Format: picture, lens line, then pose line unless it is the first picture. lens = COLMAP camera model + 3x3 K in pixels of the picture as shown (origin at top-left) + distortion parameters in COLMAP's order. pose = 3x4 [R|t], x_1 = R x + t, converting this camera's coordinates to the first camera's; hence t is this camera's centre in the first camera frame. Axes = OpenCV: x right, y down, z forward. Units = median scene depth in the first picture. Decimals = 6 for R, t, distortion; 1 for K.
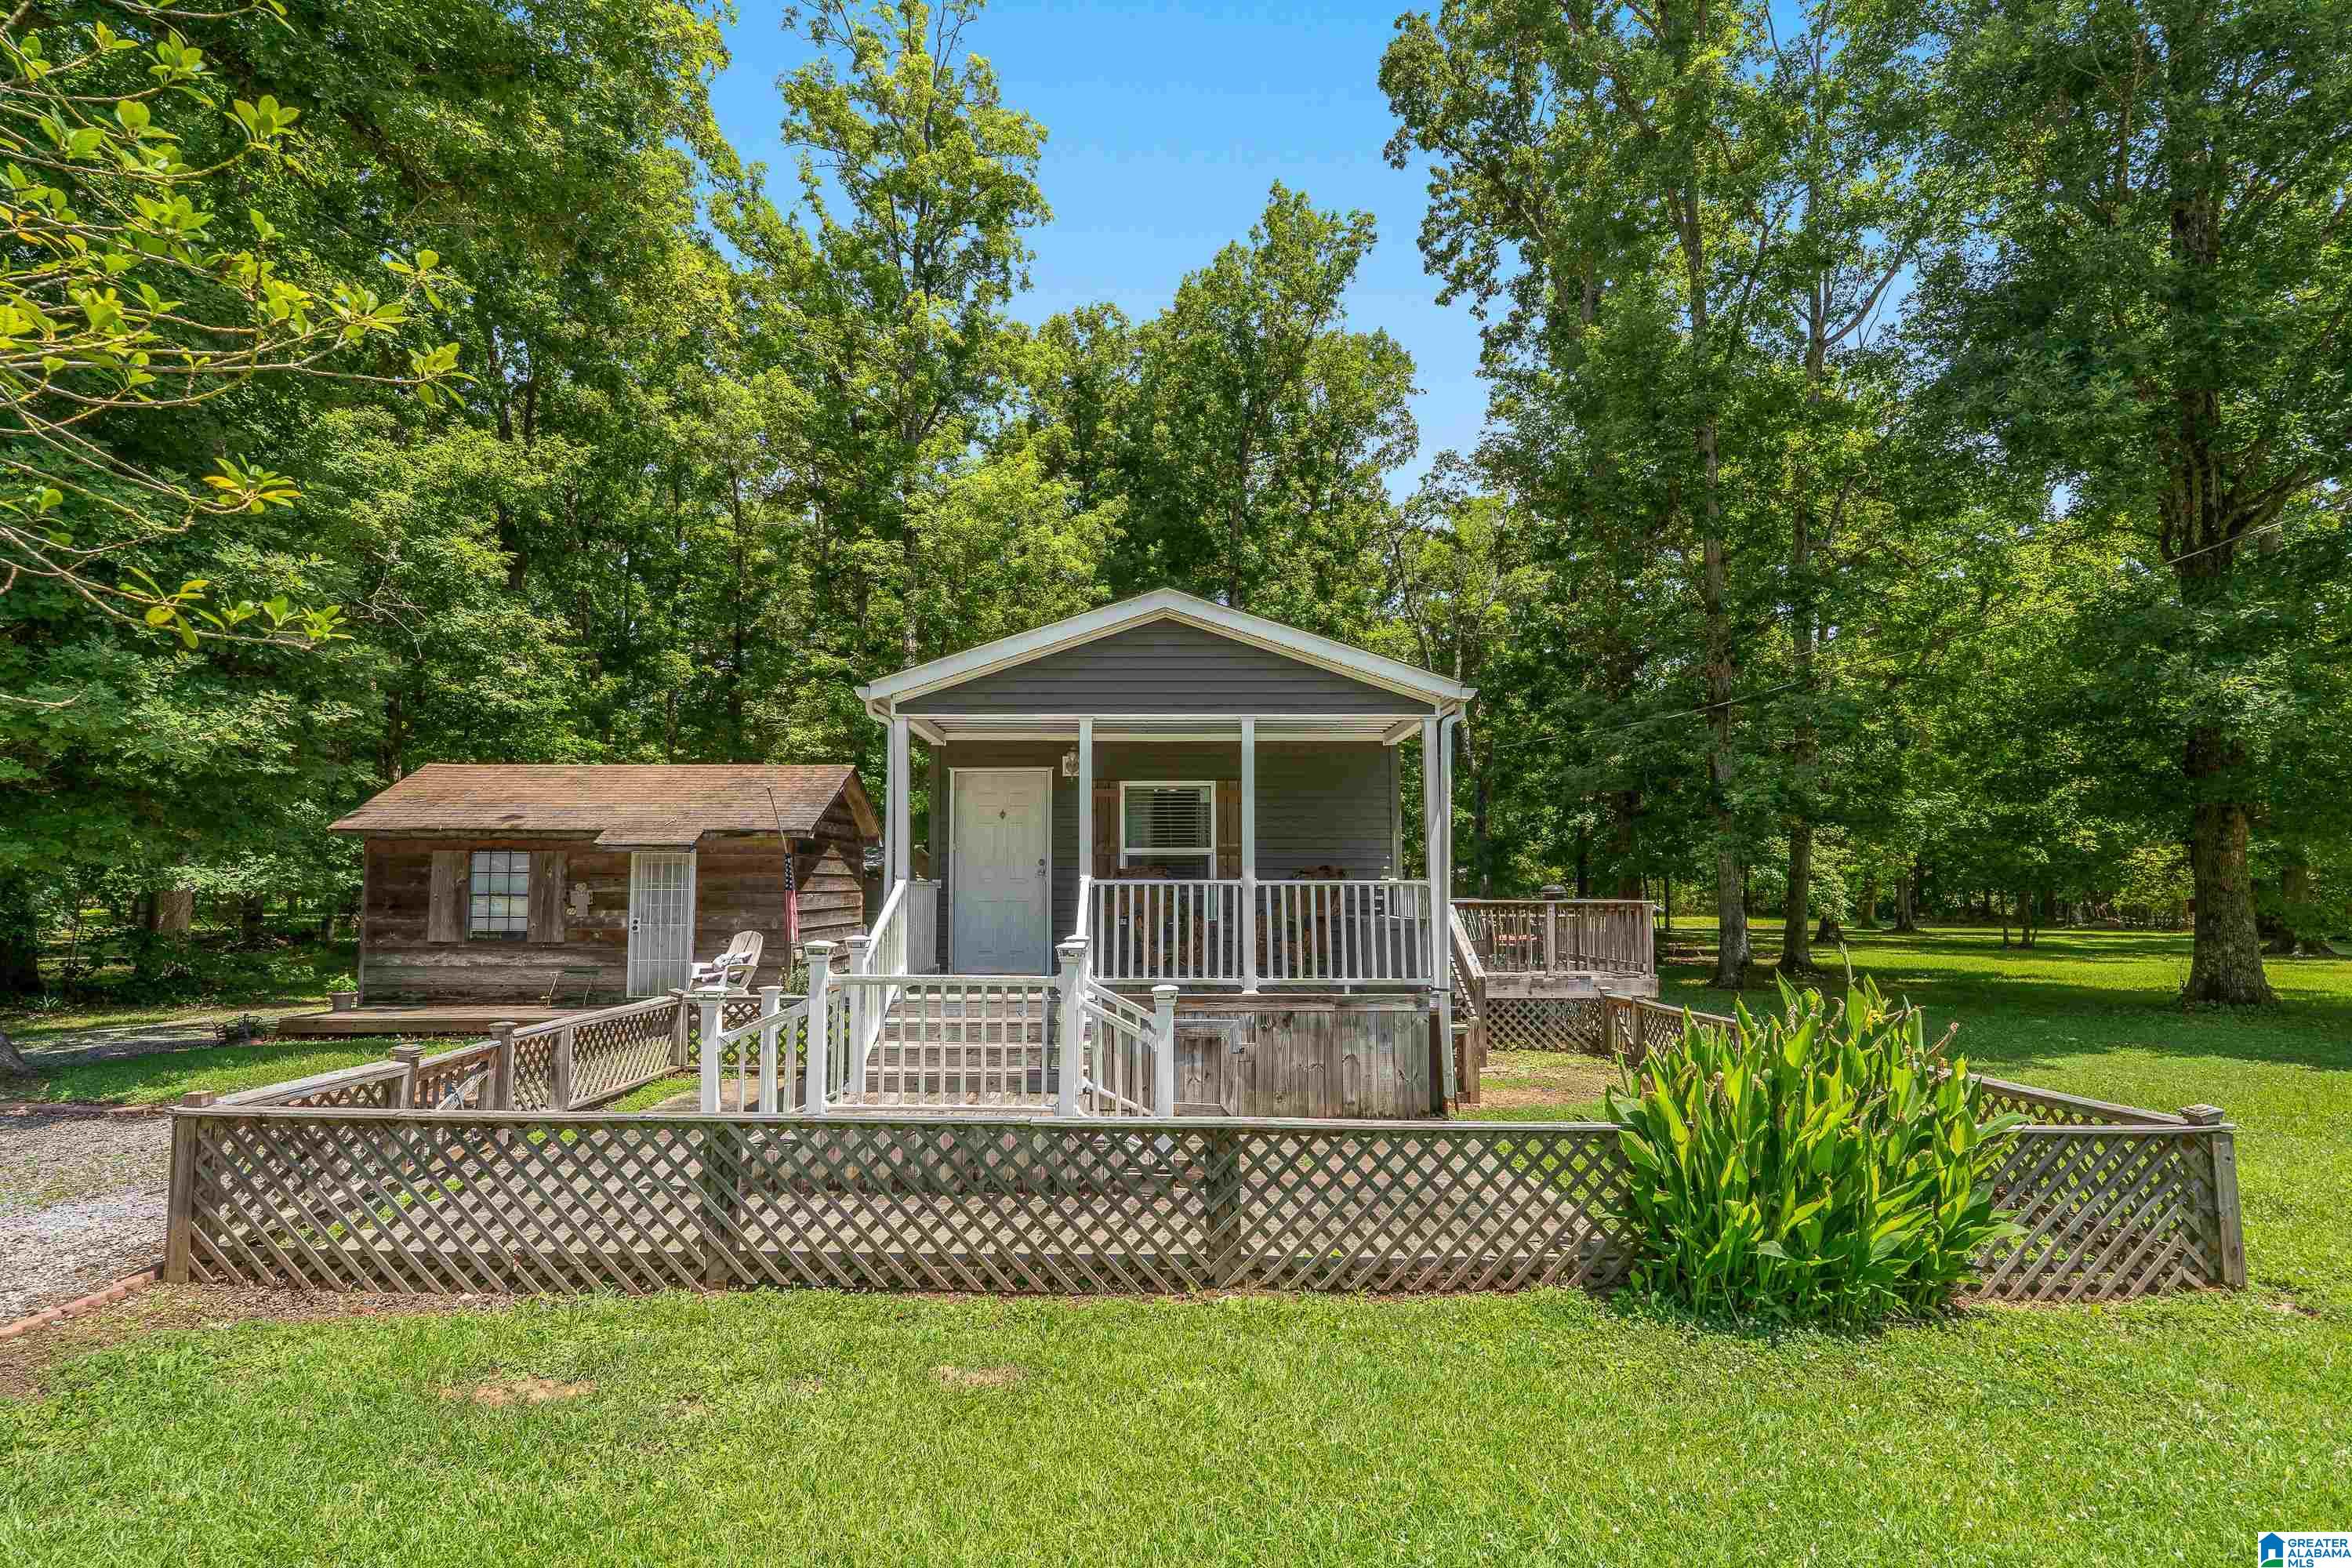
lens RADIAL K [[1201.7, 0, 1171.6], [0, 1201.7, 792.7], [0, 0, 1]] dist [-0.006824, -0.000287]
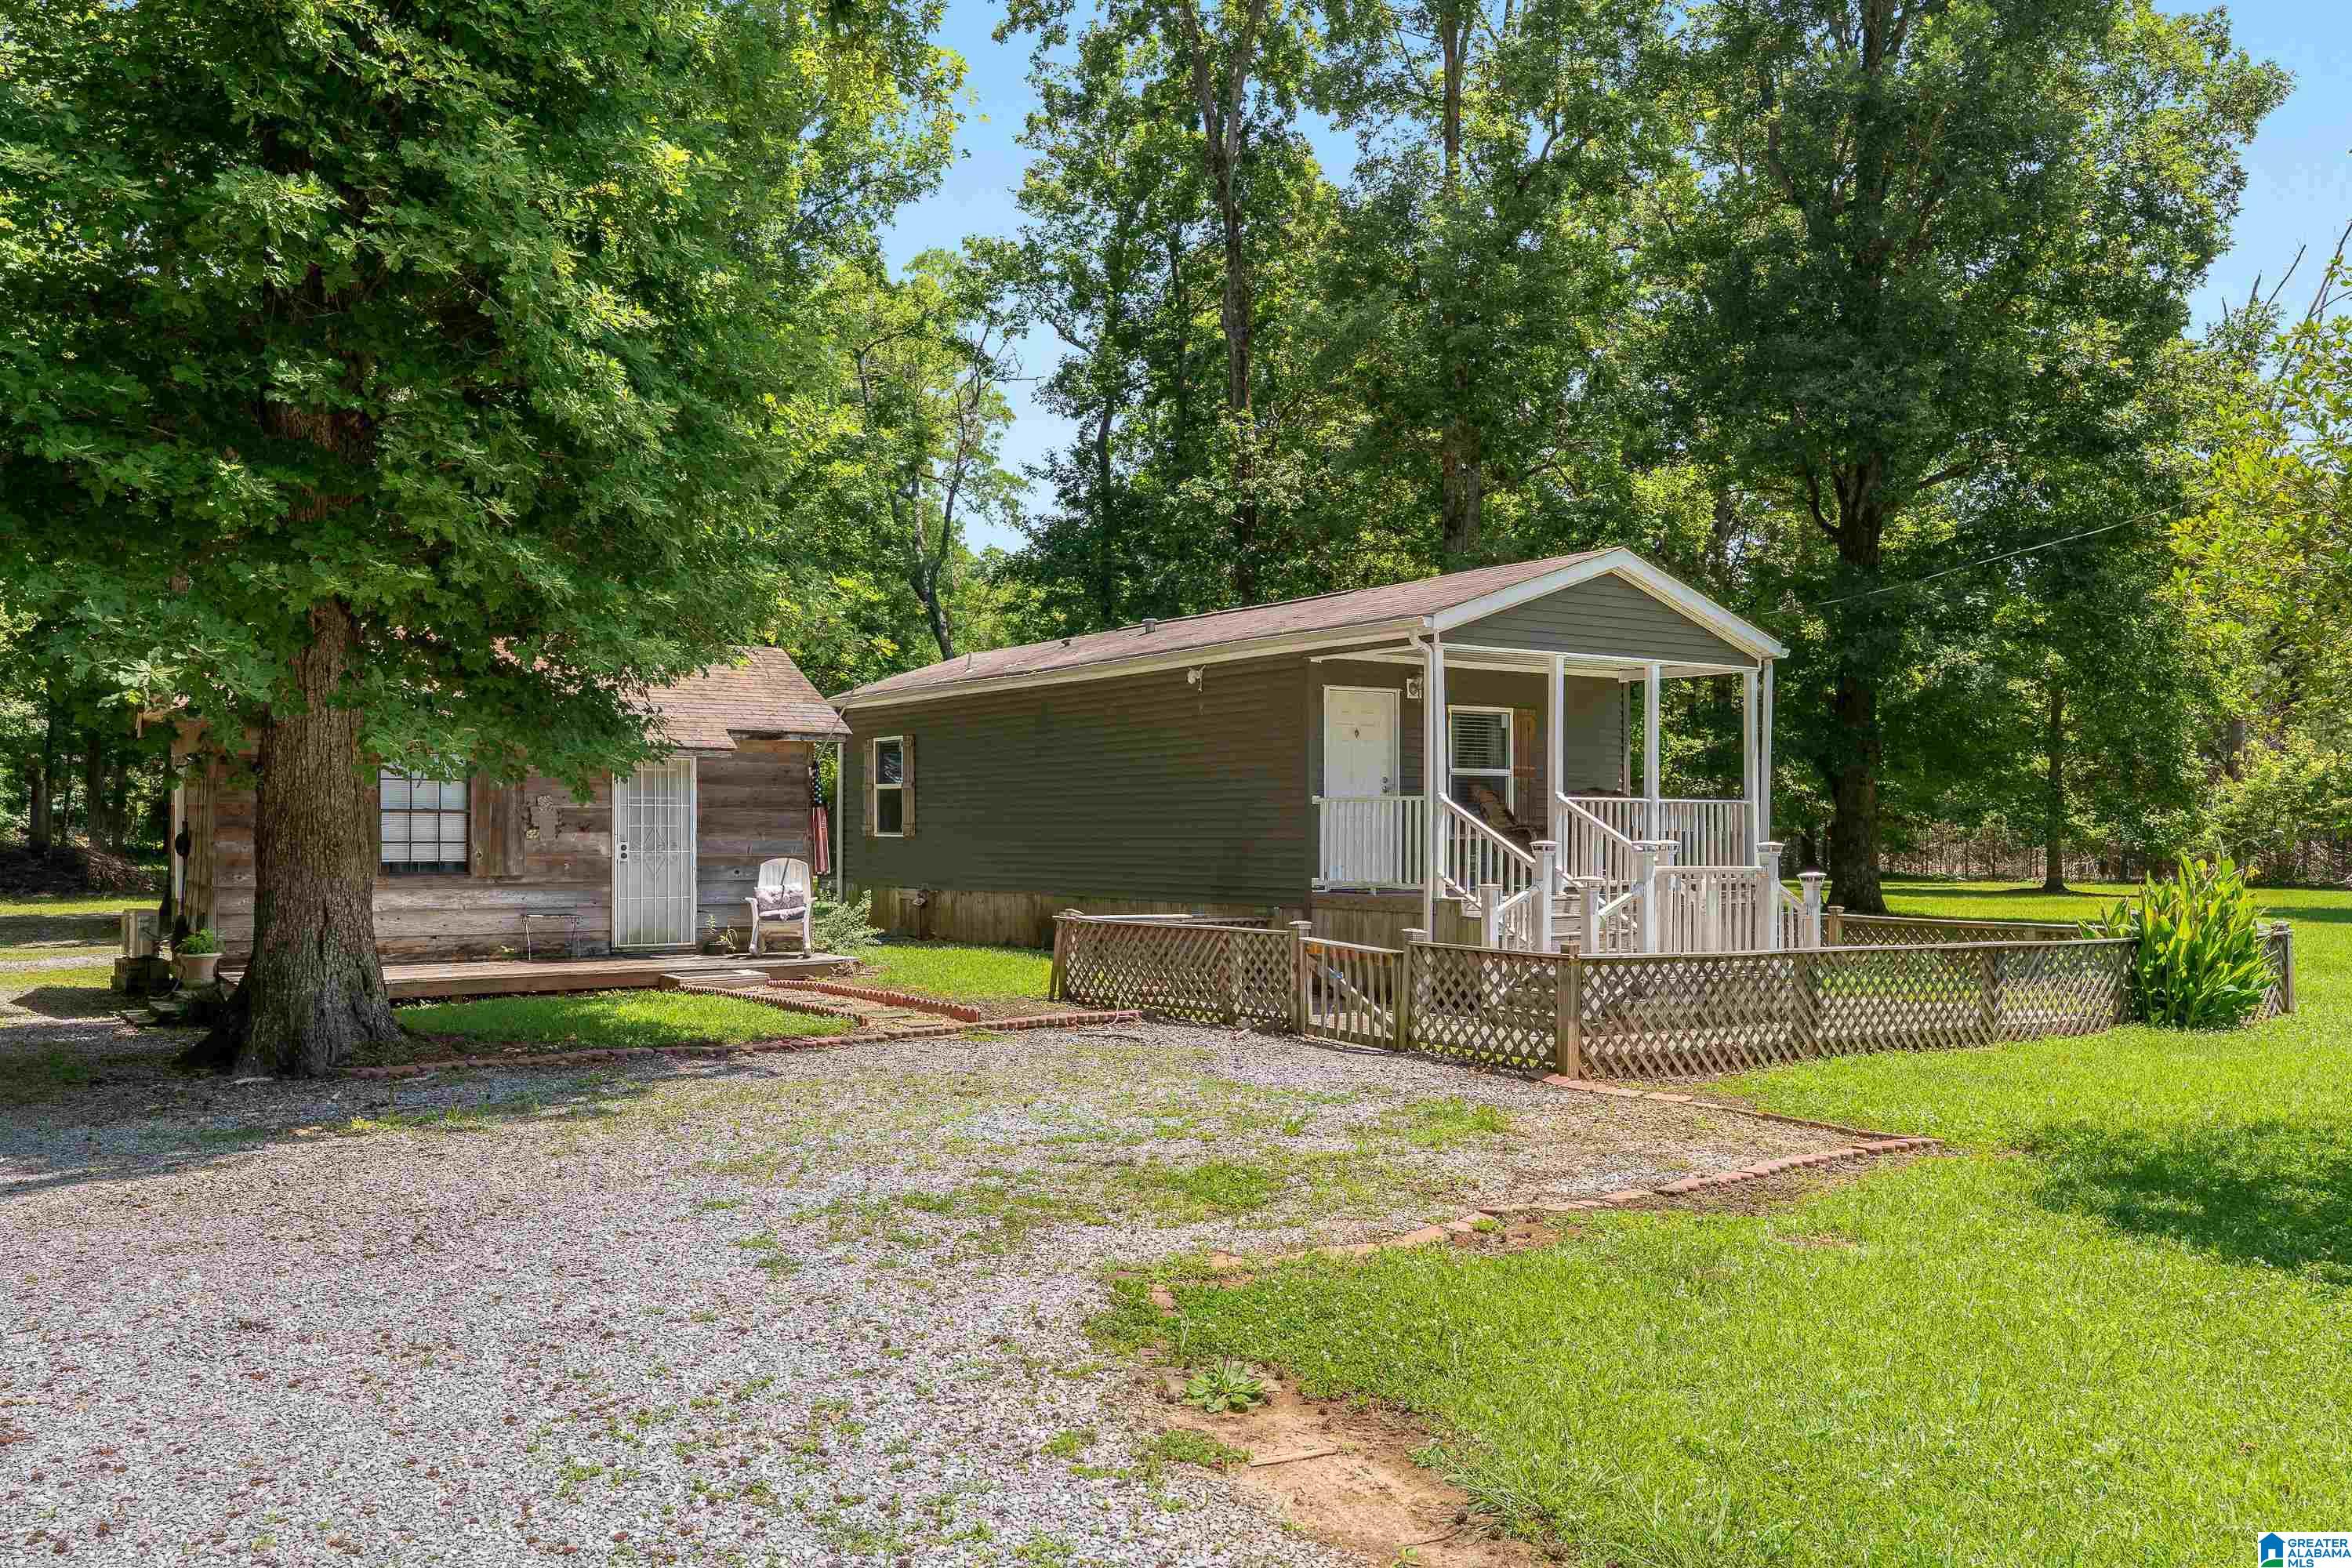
lens RADIAL K [[1920.8, 0, 1176.0], [0, 1920.8, 784.0], [0, 0, 1]] dist [0.008670, -0.000604]
pose [[0.831756, 0.016767, 0.554889, -1.187654], [-0.046669, 0.998117, 0.039796, 0.004099], [-0.553177, -0.058997, 0.830972, -0.286131]]
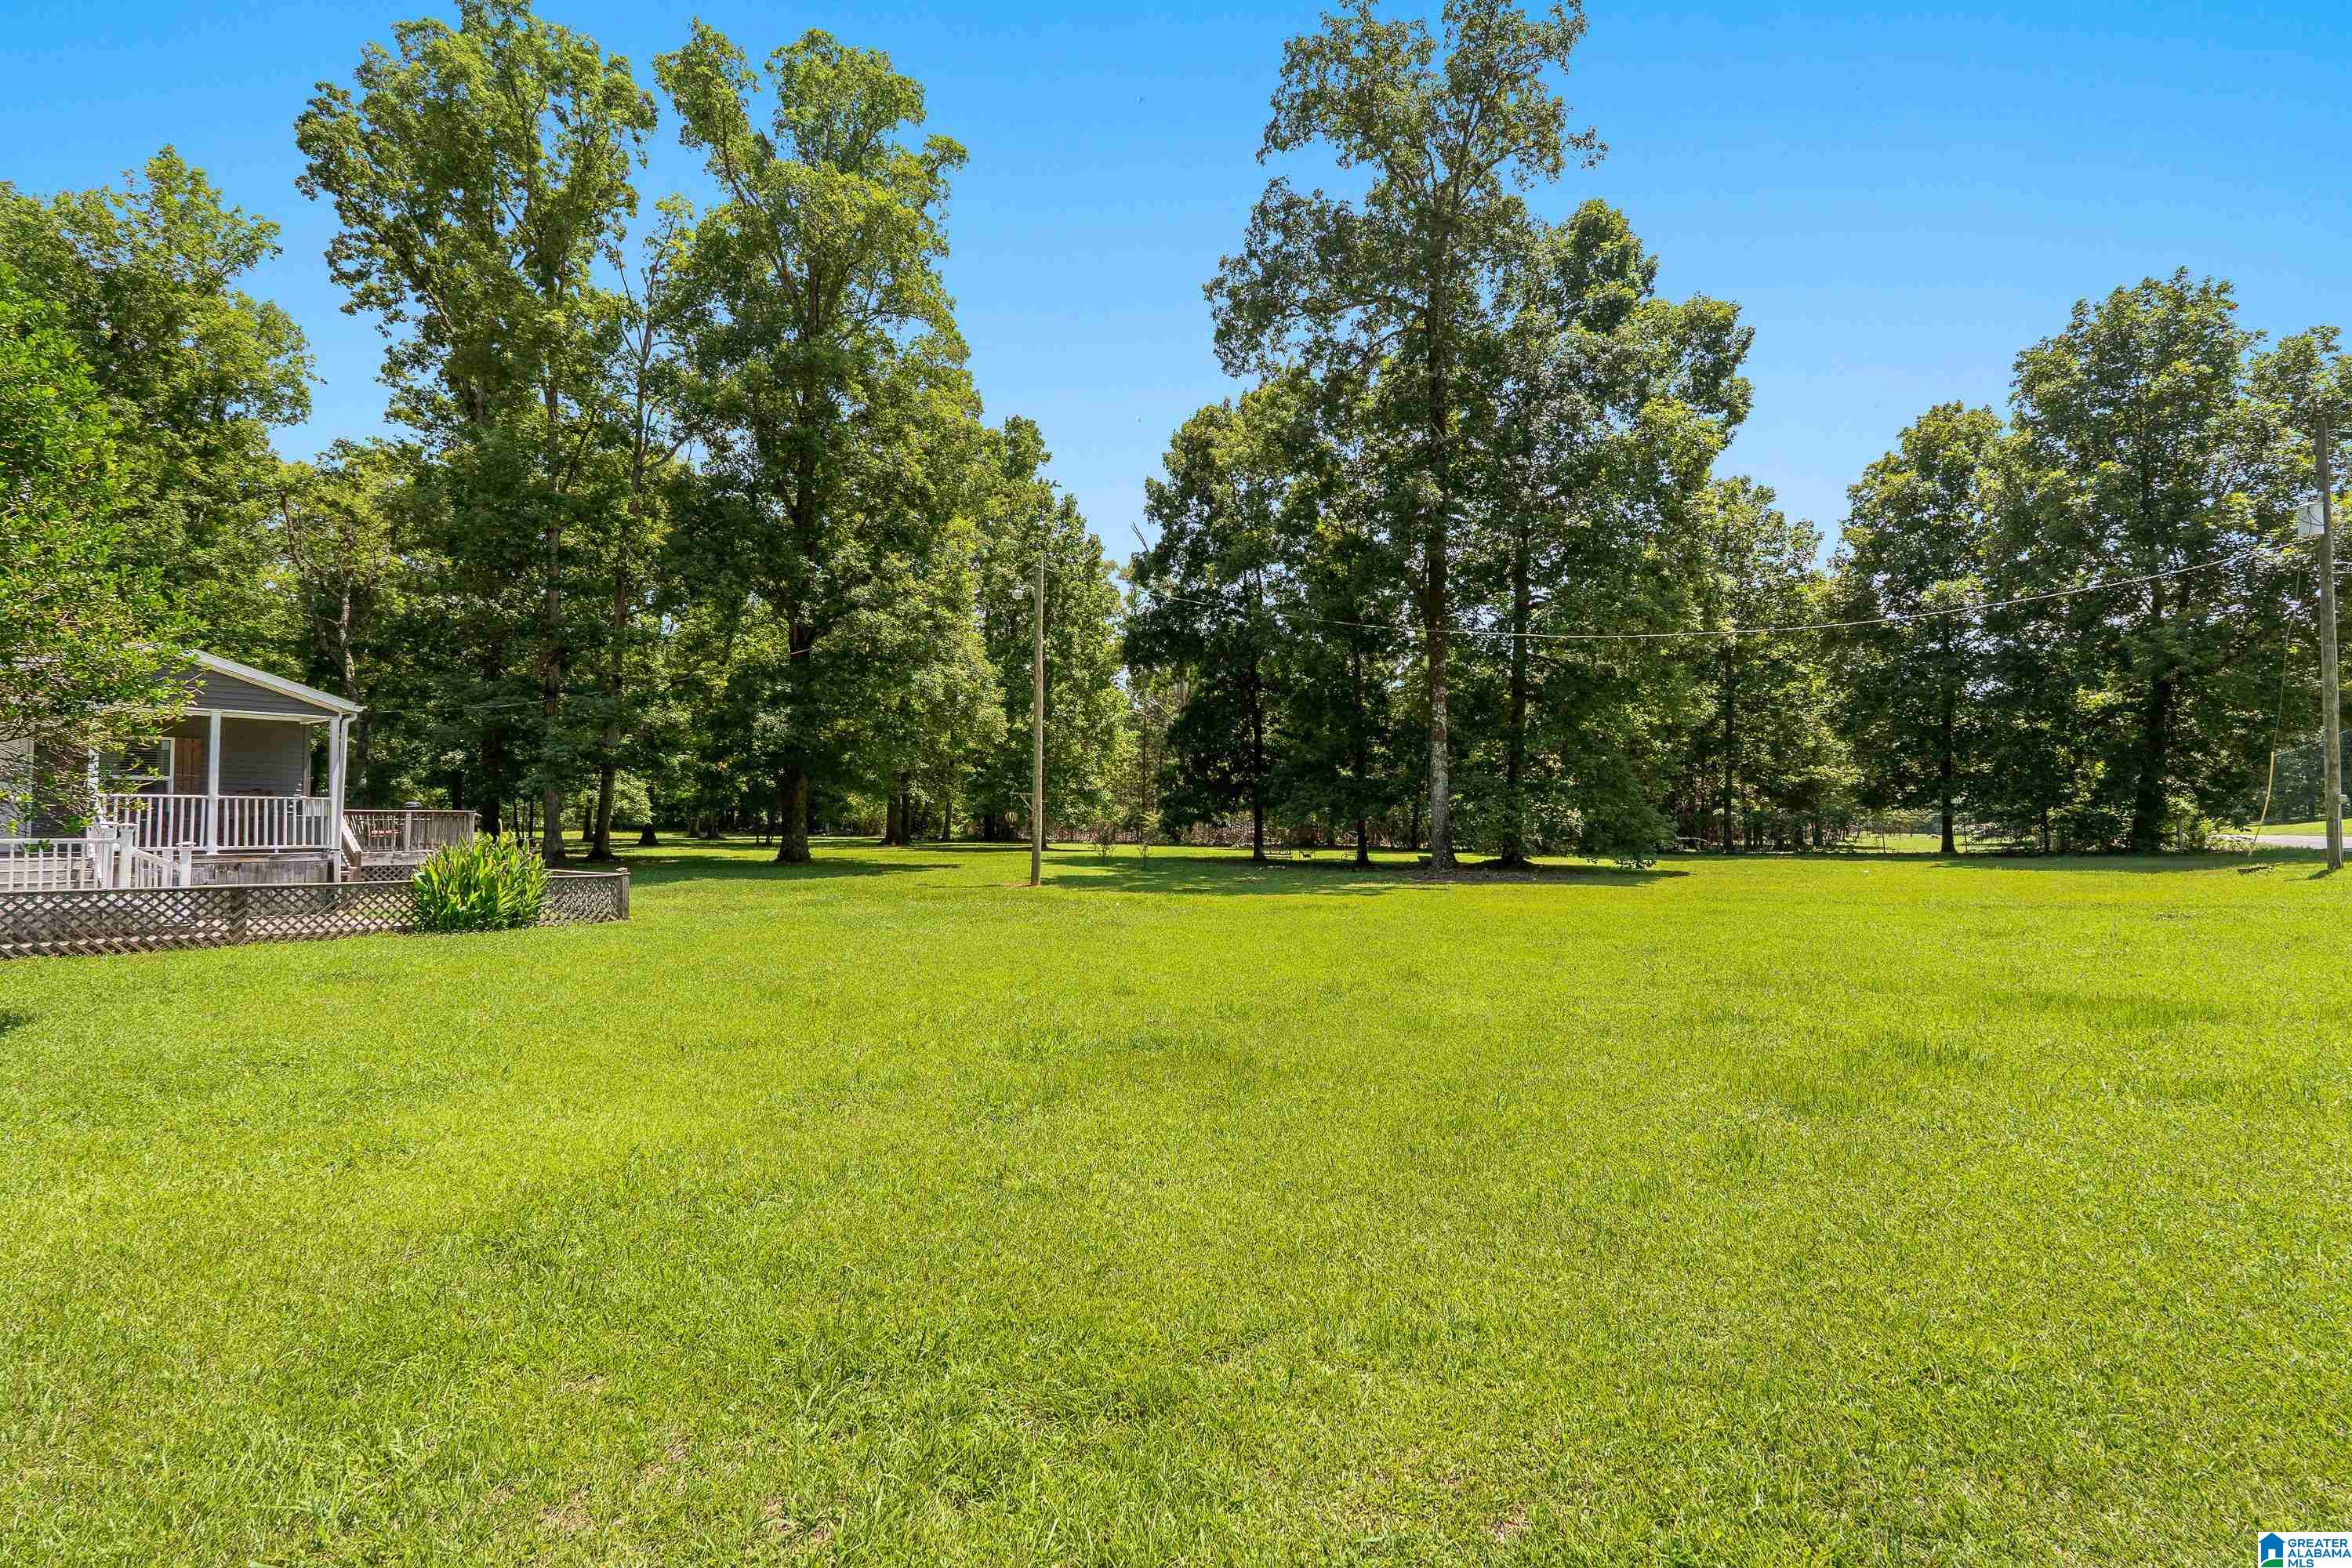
lens RADIAL K [[1027.7, 0, 1170.6], [0, 1027.7, 788.3], [0, 0, 1]] dist [-0.002468, -0.000457]
pose [[0.604843, 0.025736, 0.795929, -0.266257], [-0.071965, 0.997155, 0.022445, -0.072265], [-0.793086, -0.070855, 0.604974, -1.017865]]
